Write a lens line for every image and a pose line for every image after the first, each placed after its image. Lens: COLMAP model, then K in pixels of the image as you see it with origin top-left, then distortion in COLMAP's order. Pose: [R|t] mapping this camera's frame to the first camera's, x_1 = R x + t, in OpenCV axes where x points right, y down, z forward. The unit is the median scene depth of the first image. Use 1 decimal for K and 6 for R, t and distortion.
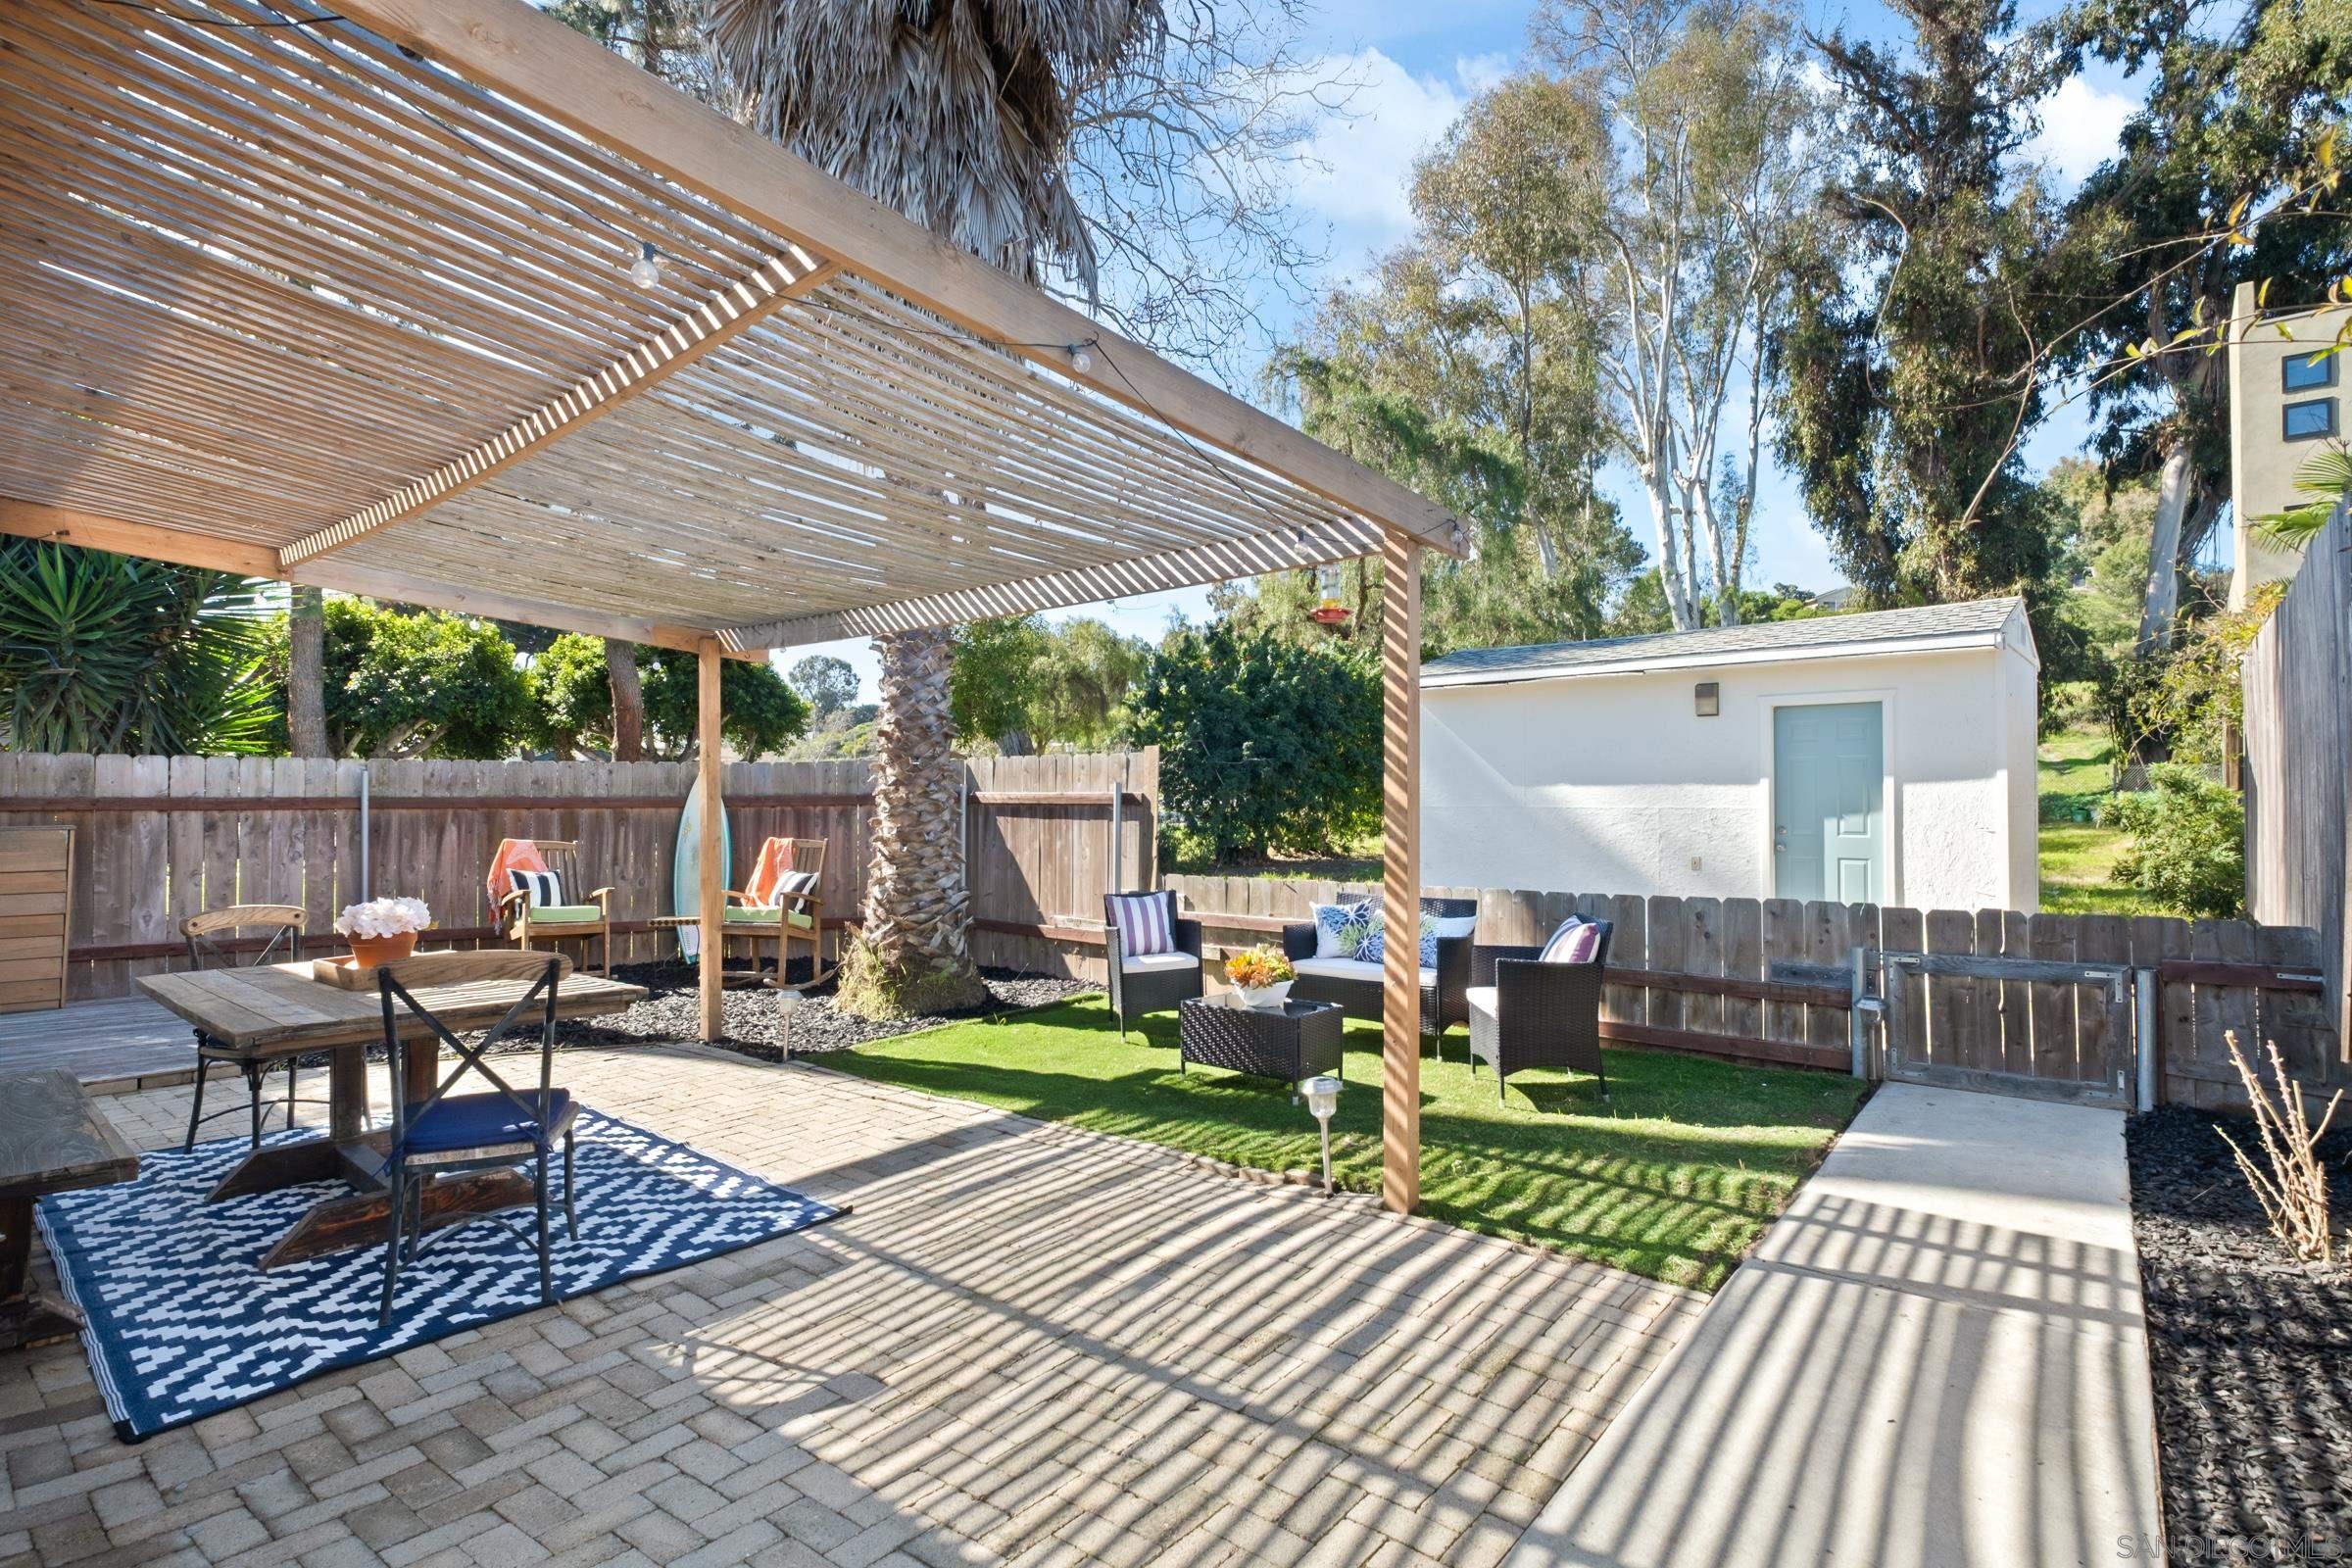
lens RADIAL K [[1129.4, 0, 1176.0], [0, 1129.4, 784.0], [0, 0, 1]] dist [-0.004435, 0.000539]
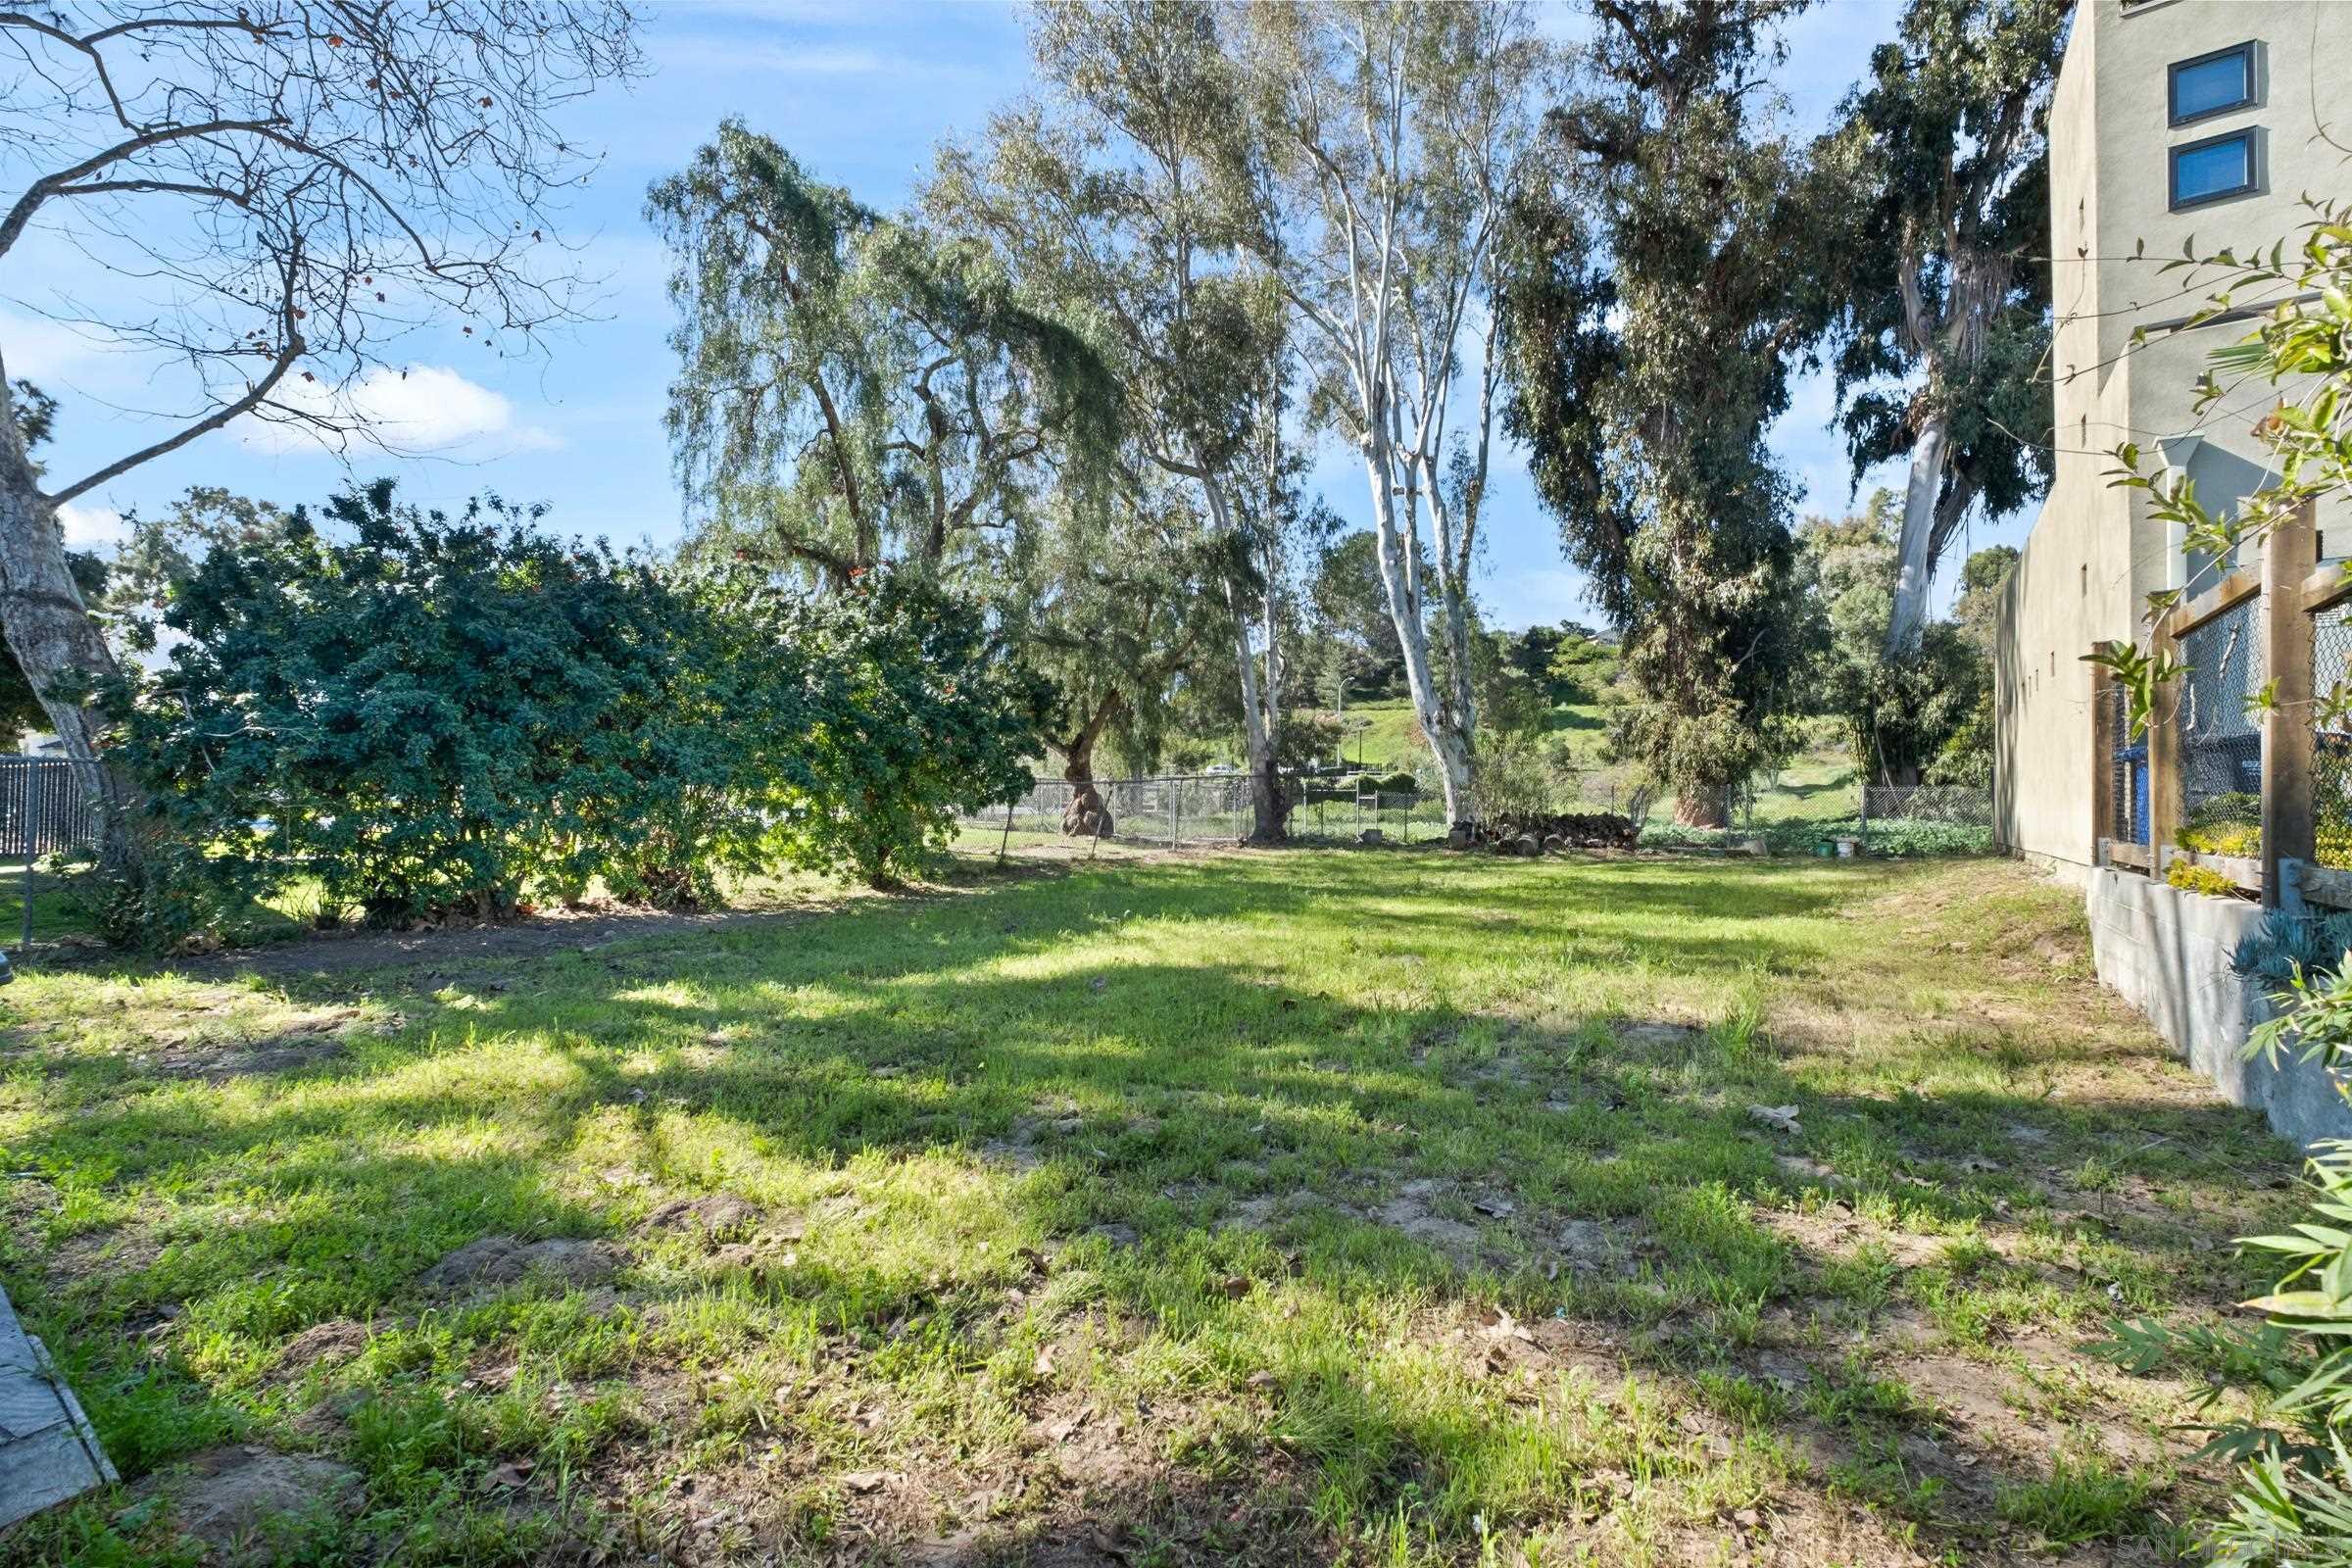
lens RADIAL K [[1034.3, 0, 1169.1], [0, 1034.3, 782.4], [0, 0, 1]] dist [0.000680, -0.005297]
pose [[0.993011, 0.019551, 0.116391, 0.213342], [-0.018051, 0.999740, -0.013927, -0.000193], [-0.116633, 0.011728, 0.993106, 0.272429]]
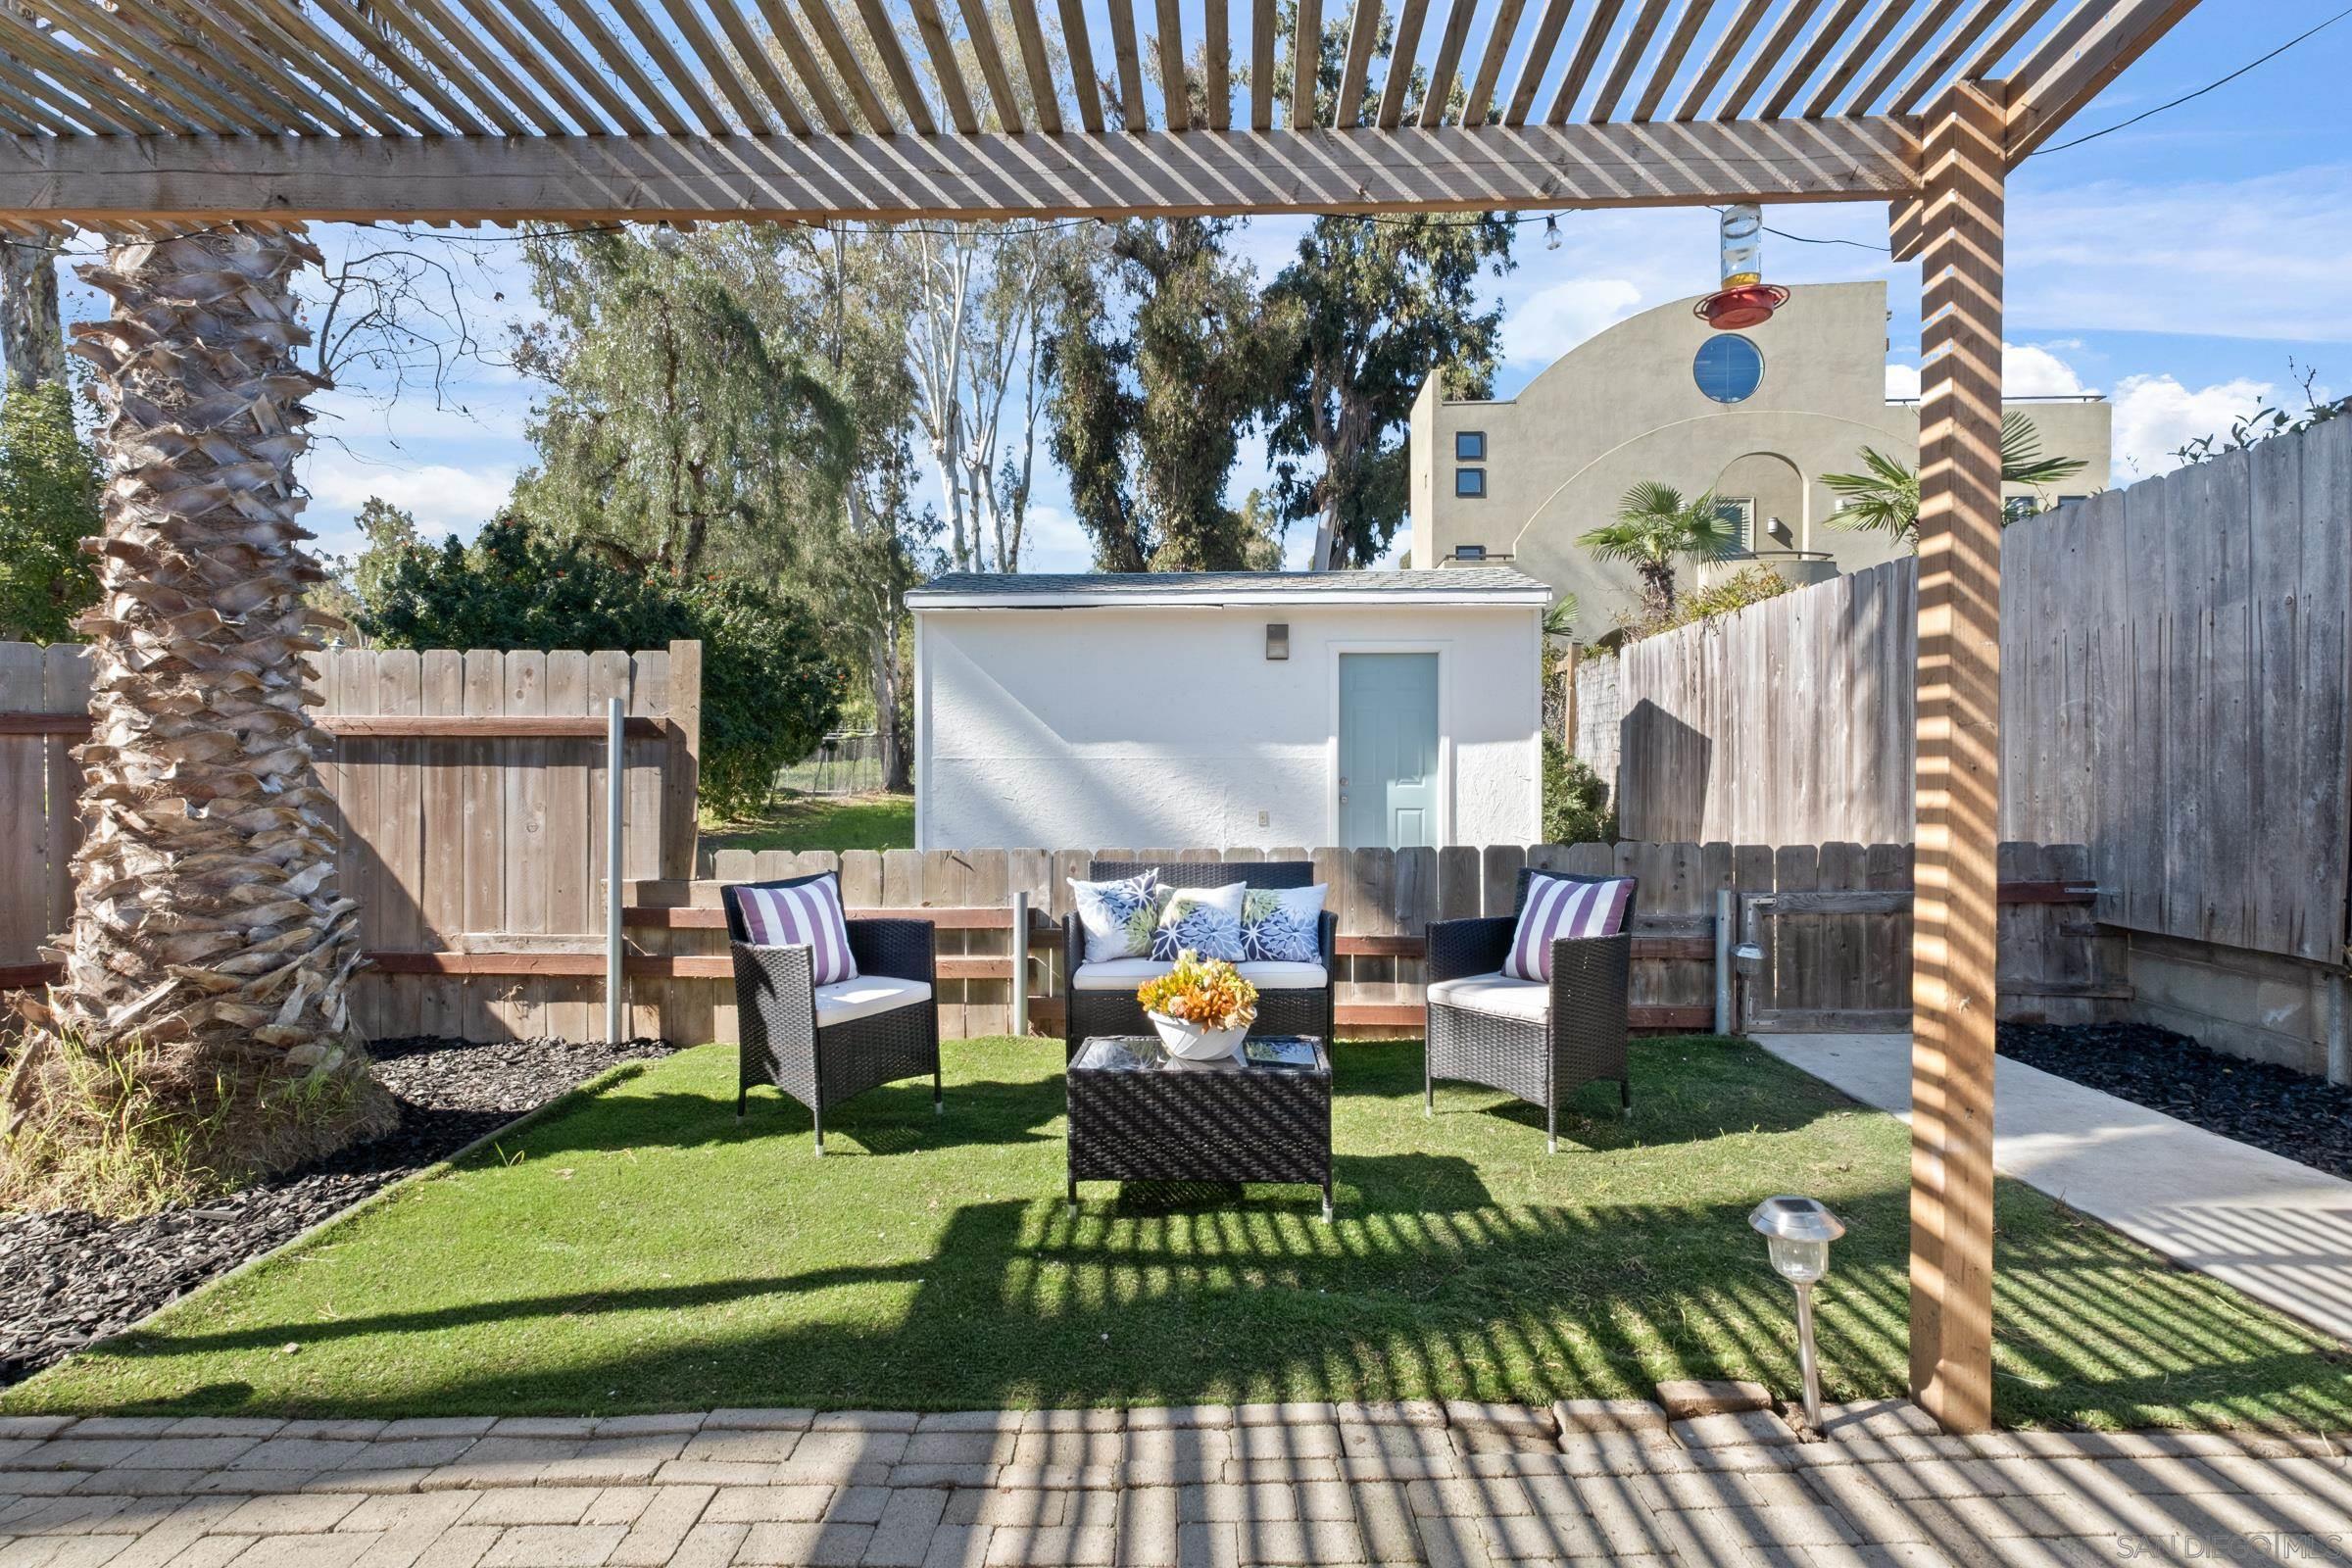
lens RADIAL K [[1121.3, 0, 1189.0], [0, 1121.3, 780.8], [0, 0, 1]] dist [0.000208, 0.000529]
pose [[0.782262, -0.001776, 0.622947, -0.040557], [-0.009510, 0.999845, 0.014793, 0.006627], [-0.622877, -0.017496, 0.782124, 0.079006]]
